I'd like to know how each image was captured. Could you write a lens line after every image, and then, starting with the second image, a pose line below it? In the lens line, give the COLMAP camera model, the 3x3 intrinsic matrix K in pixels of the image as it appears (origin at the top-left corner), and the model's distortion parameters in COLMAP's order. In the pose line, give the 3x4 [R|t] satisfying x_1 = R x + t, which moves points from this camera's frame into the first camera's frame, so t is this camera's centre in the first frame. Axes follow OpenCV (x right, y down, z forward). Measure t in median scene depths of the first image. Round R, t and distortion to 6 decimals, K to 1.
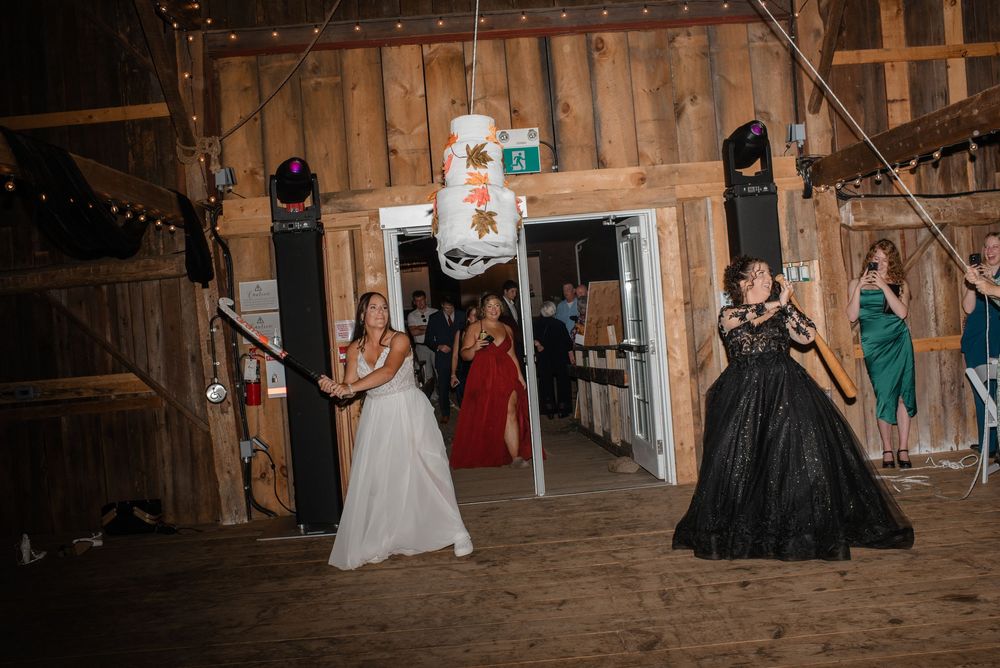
lens RADIAL K [[1001.9, 0, 498.1], [0, 1001.9, 338.6], [0, 0, 1]] dist [-0.107739, 0.128695]
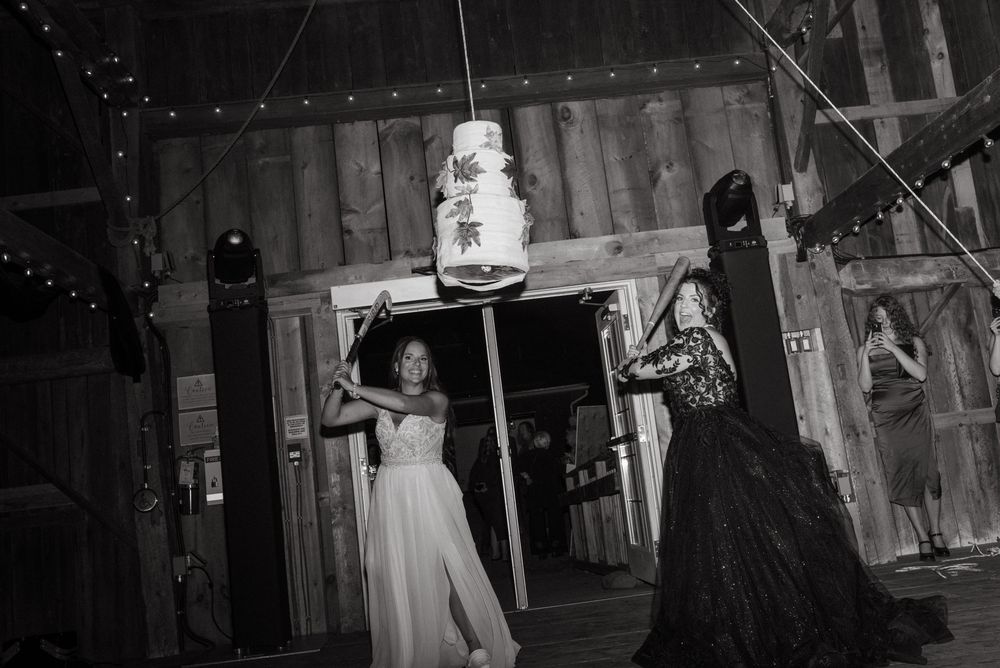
lens RADIAL K [[993.4, 0, 498.3], [0, 993.4, 338.5], [0, 0, 1]] dist [-0.014192, 0.028254]
pose [[0.999276, -0.037921, 0.003126, 0.027779], [0.037859, 0.982705, -0.181265, 0.082073], [0.003802, 0.181252, 0.983429, 0.114826]]
